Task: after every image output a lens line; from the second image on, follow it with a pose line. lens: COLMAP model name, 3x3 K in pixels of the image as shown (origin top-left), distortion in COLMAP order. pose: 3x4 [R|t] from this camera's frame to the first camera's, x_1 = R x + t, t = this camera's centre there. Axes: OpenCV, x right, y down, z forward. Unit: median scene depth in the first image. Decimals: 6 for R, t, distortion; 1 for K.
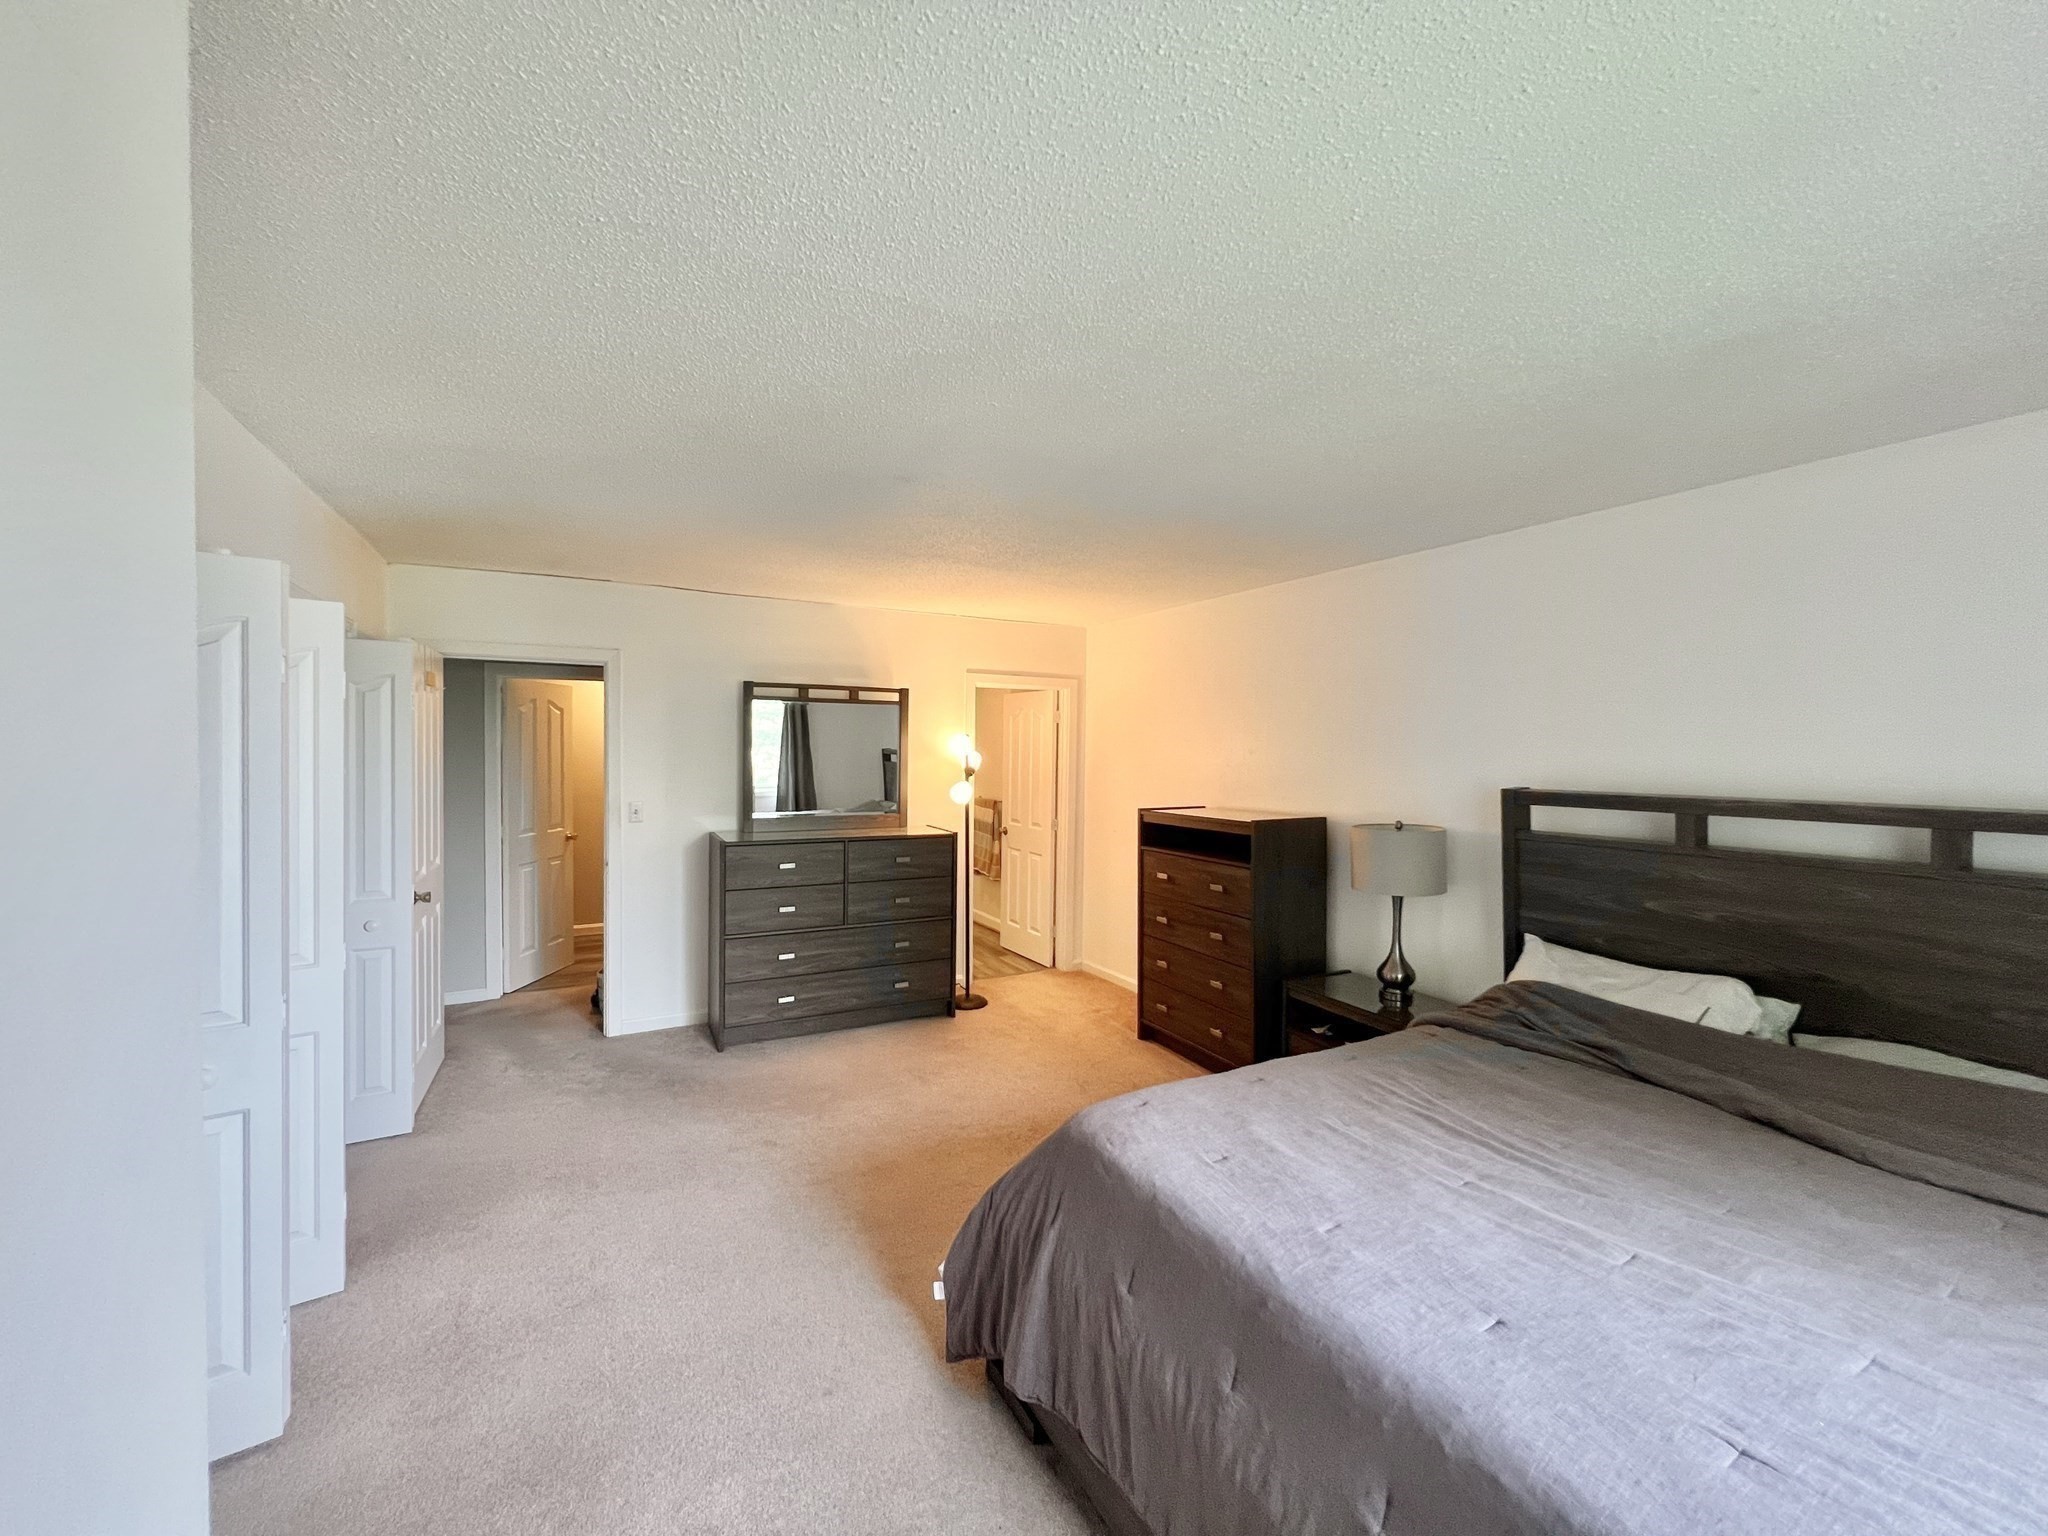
lens RADIAL K [[822.9, 0, 997.5], [0, 822.9, 768.6], [0, 0, 1]] dist [0.001153, 0.000030]
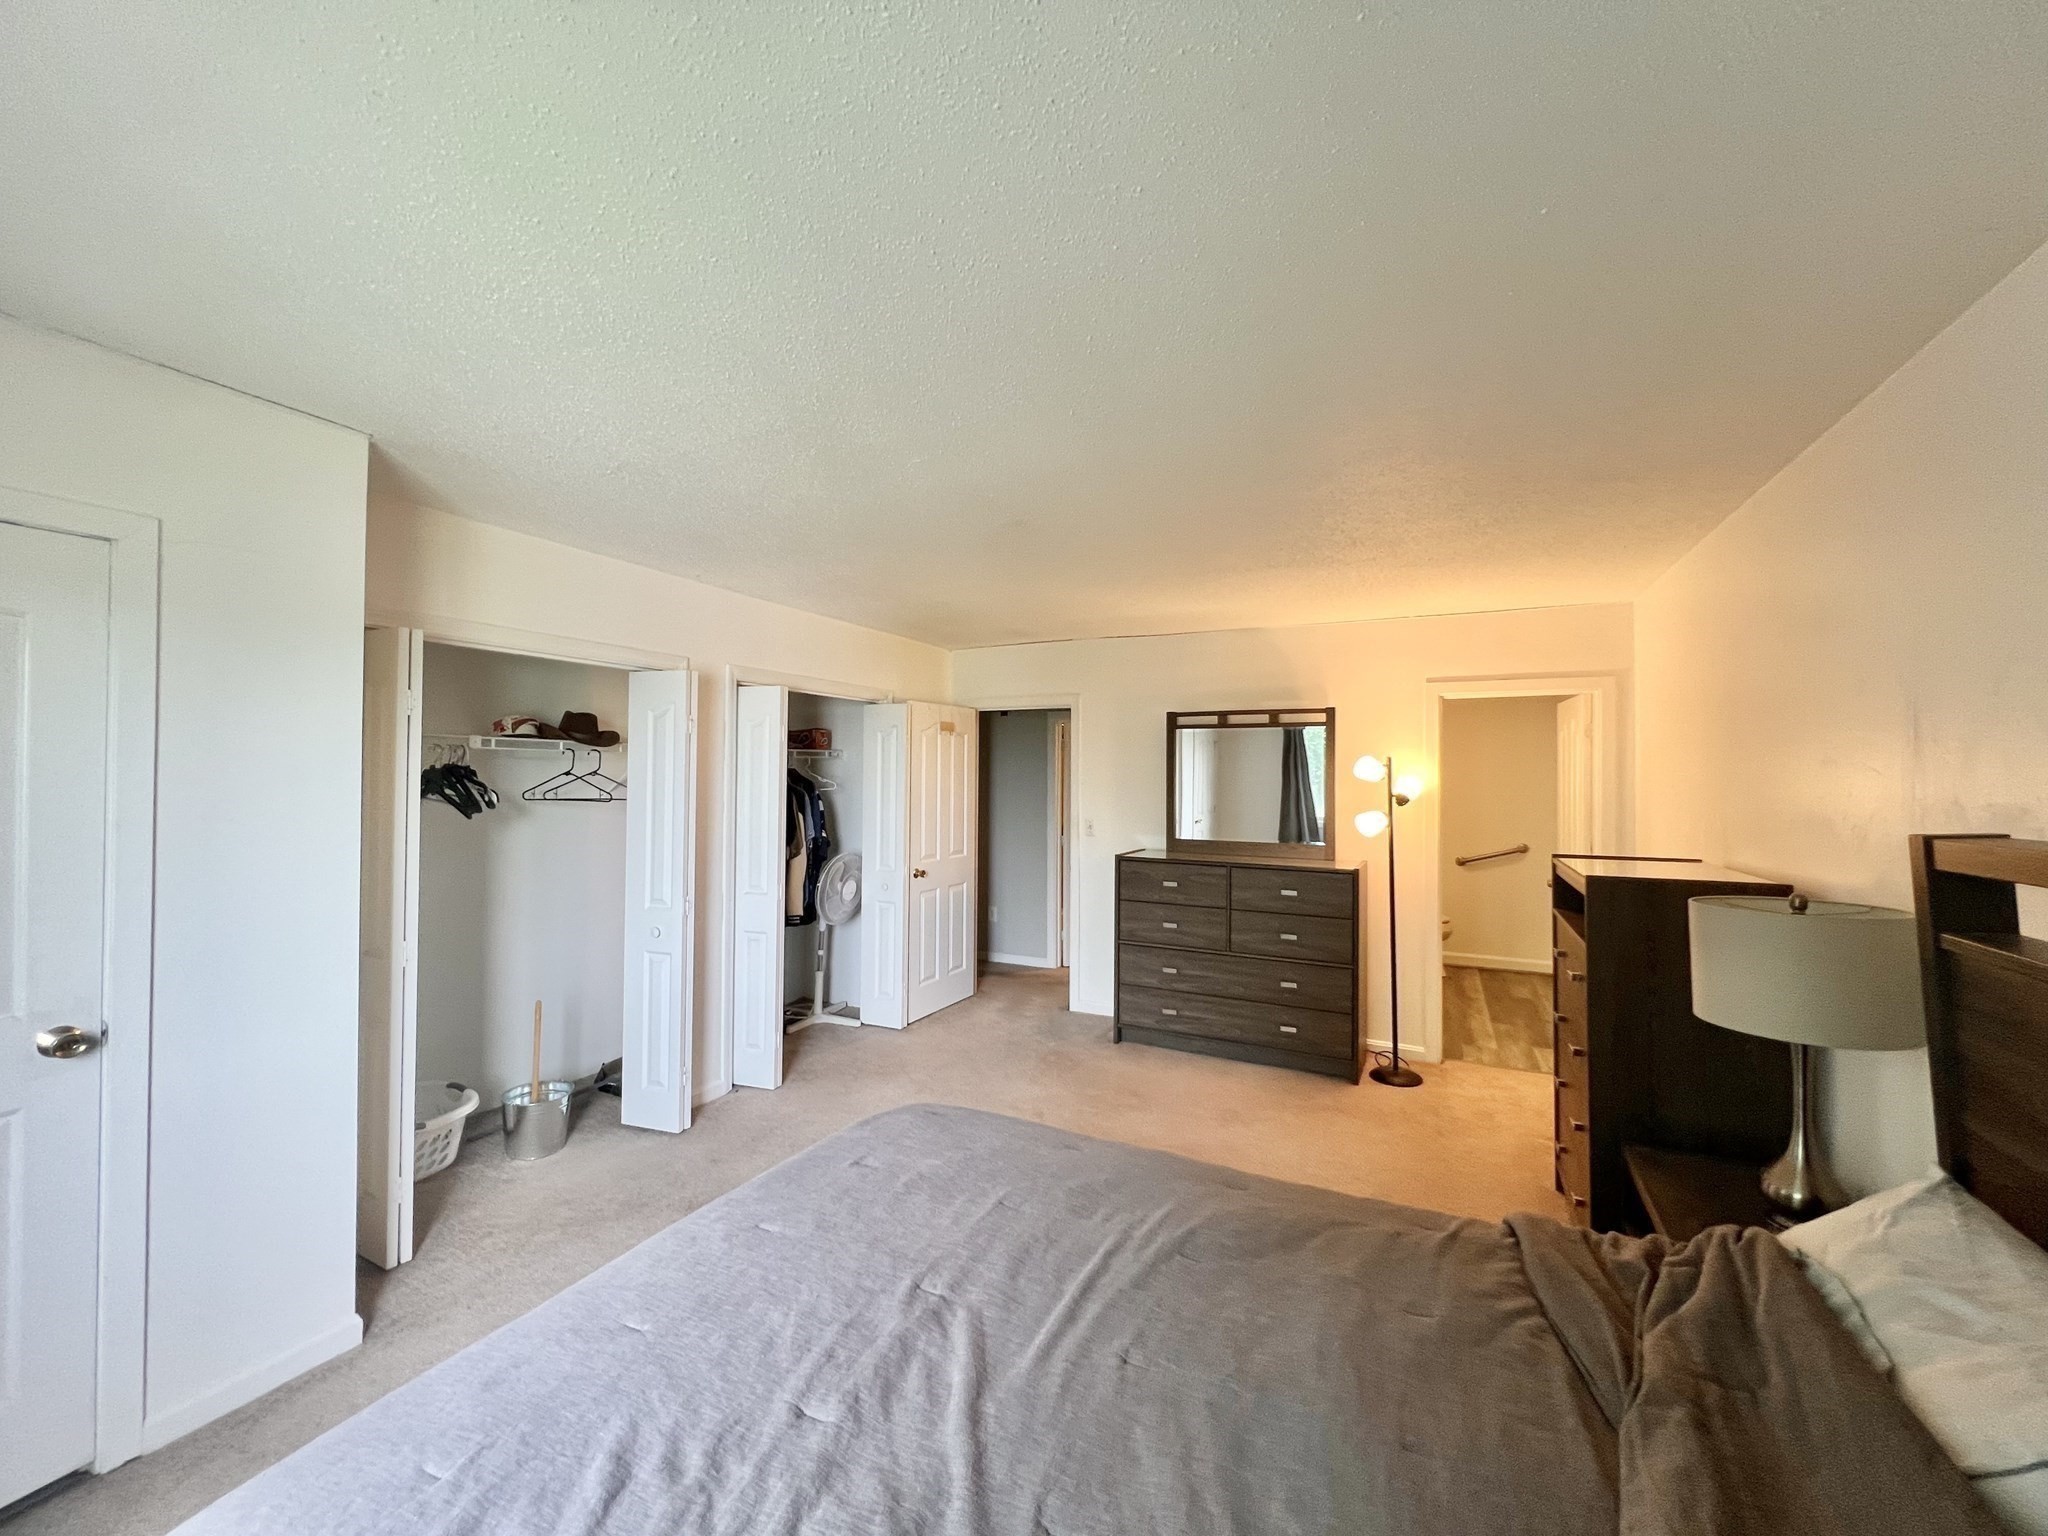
lens RADIAL K [[820.7, 0, 1020.6], [0, 820.7, 765.6], [0, 0, 1]] dist [0.000197, -0.000135]
pose [[0.579701, -0.015679, -0.814678, 0.471782], [-0.021466, 0.999174, -0.034504, 0.006006], [0.814546, 0.037490, 0.578886, 0.216008]]
